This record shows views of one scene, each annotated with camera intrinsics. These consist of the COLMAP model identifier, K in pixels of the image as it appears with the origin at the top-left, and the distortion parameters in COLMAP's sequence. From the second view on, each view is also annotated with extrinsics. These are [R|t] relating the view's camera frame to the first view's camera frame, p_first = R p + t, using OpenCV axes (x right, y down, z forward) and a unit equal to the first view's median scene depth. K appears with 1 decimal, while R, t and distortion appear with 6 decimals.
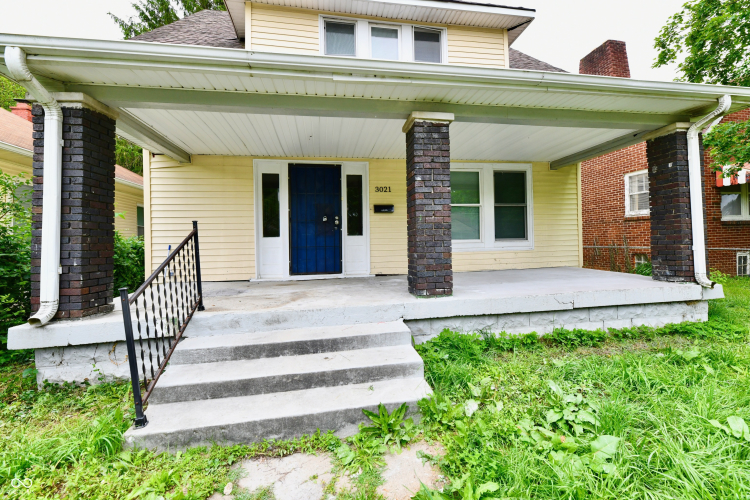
lens RADIAL K [[306.7, 0, 374.7], [0, 306.7, 248.5], [0, 0, 1]] dist [-0.000923, -0.003067]
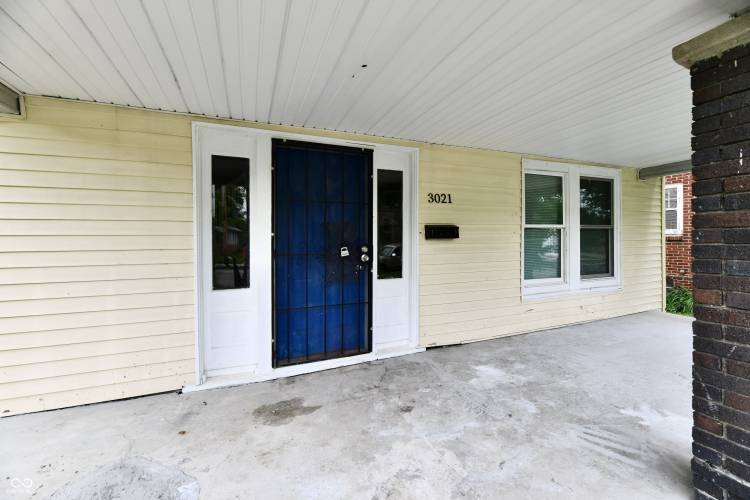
lens RADIAL K [[306.7, 0, 374.5], [0, 306.7, 245.3], [0, 0, 1]] dist [-0.000923, -0.003067]
pose [[0.976248, 0.008710, 0.216482, -0.220815], [-0.009237, 0.999956, 0.001421, -0.107587], [-0.216460, -0.003387, 0.976286, 0.479351]]
